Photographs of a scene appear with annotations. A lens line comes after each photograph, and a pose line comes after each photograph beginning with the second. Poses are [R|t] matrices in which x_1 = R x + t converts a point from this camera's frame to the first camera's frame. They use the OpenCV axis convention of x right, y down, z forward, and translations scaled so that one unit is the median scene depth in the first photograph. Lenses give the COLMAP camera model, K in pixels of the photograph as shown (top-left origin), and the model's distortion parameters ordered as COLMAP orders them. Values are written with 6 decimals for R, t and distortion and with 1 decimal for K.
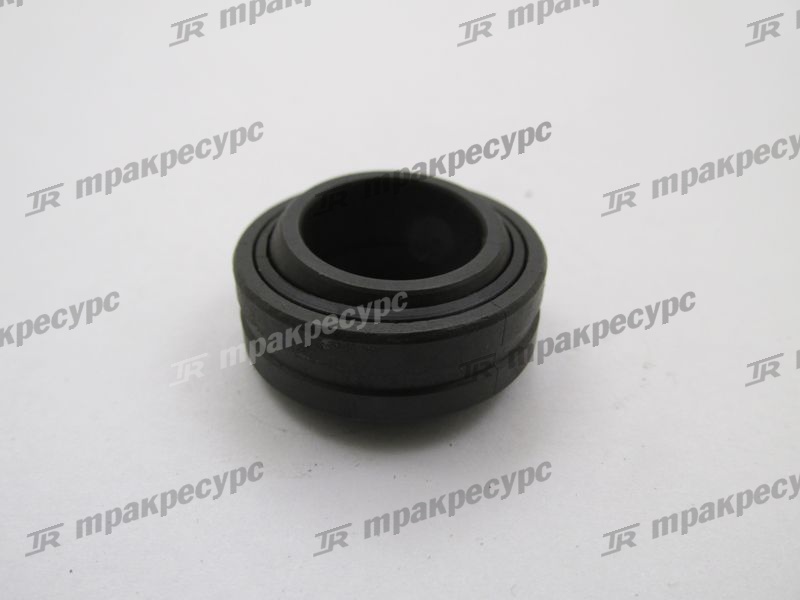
lens RADIAL K [[982.8, 0, 399.7], [0, 982.8, 300.1], [0, 0, 1]] dist [-0.009163, 0.000000]
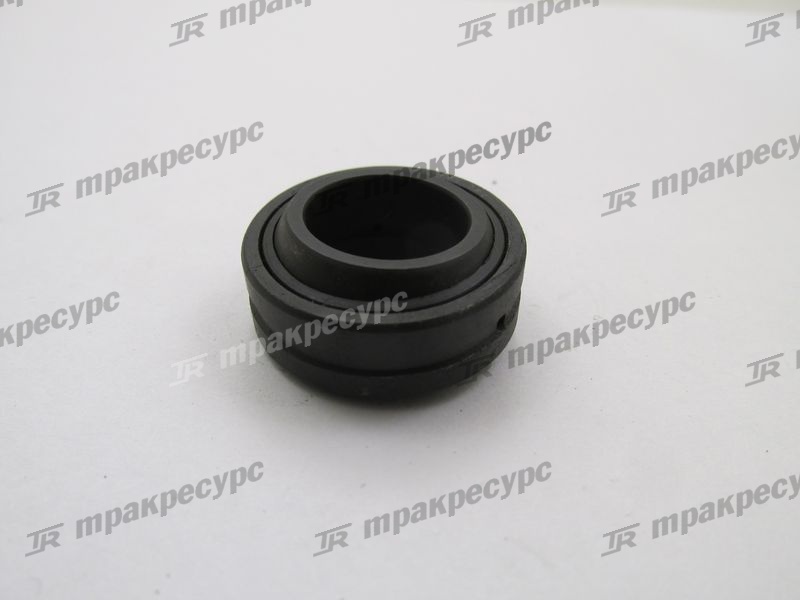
lens RADIAL K [[982.8, 0, 400.8], [0, 982.8, 299.4], [0, 0, 1]] dist [-0.009163, 0.000000]
pose [[0.999987, 0.000225, 0.005094, 0.582503], [-0.000222, 1.000000, -0.000522, -0.000209], [-0.005094, 0.000521, 0.999987, -0.001779]]
